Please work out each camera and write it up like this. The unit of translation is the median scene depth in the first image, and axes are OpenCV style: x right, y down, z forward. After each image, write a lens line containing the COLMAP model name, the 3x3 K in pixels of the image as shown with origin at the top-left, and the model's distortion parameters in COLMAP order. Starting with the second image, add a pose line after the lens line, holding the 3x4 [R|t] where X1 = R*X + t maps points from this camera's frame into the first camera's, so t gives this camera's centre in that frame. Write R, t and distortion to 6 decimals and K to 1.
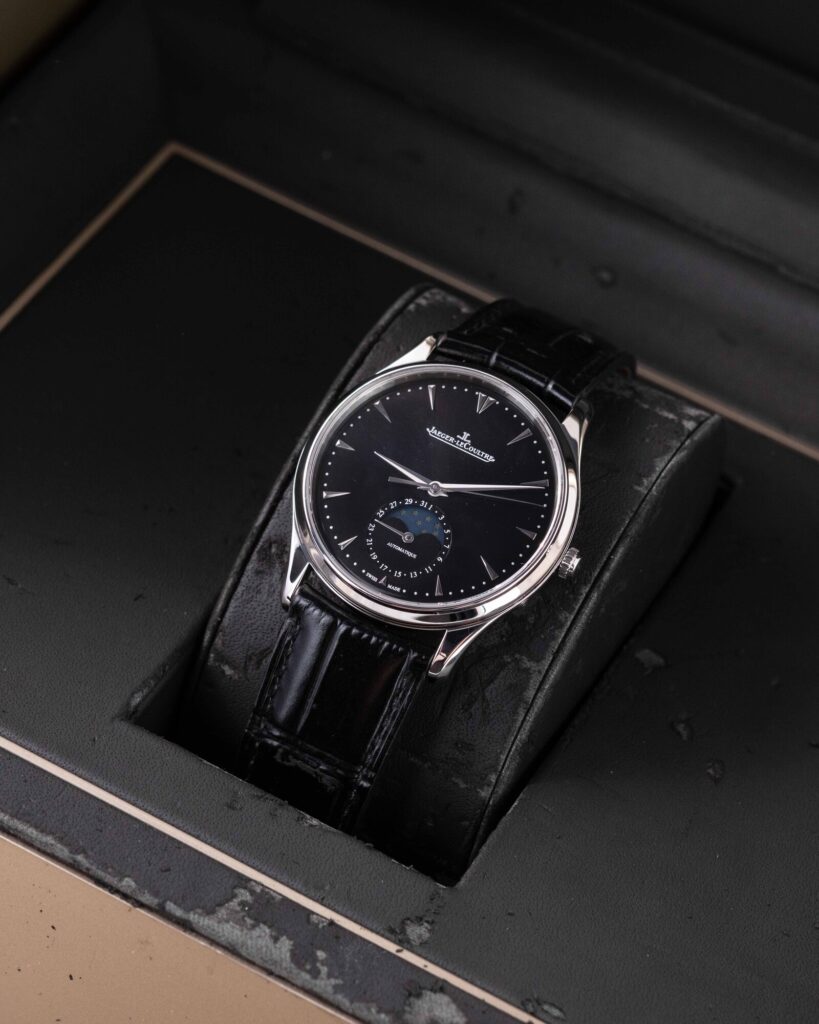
lens RADIAL K [[3983.5, 0, 409.5], [0, 3983.5, 512.0], [0, 0, 1]] dist [0.094177, 1.532052]
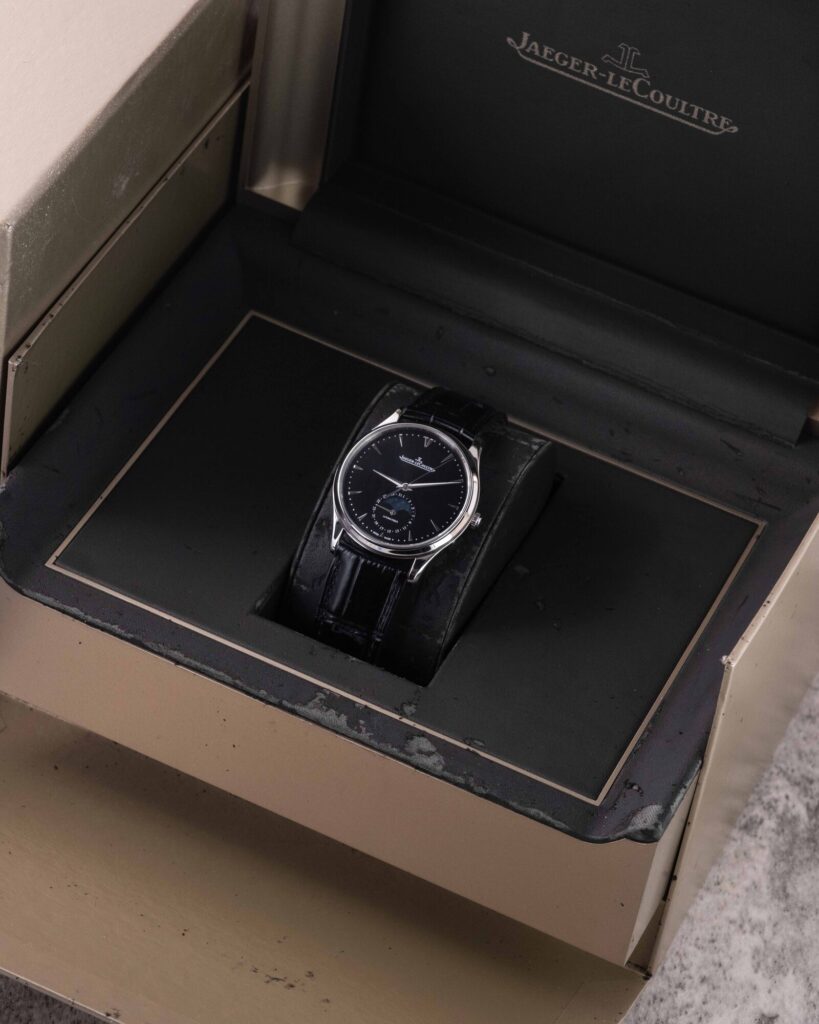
lens RADIAL K [[3983.5, 0, 409.5], [0, 3983.5, 512.0], [0, 0, 1]] dist [0.094177, 1.532052]
pose [[0.998376, -0.056164, 0.009562, -0.011047], [0.056291, 0.998322, -0.013603, 0.033258], [-0.008782, 0.014119, 0.999862, -0.957535]]
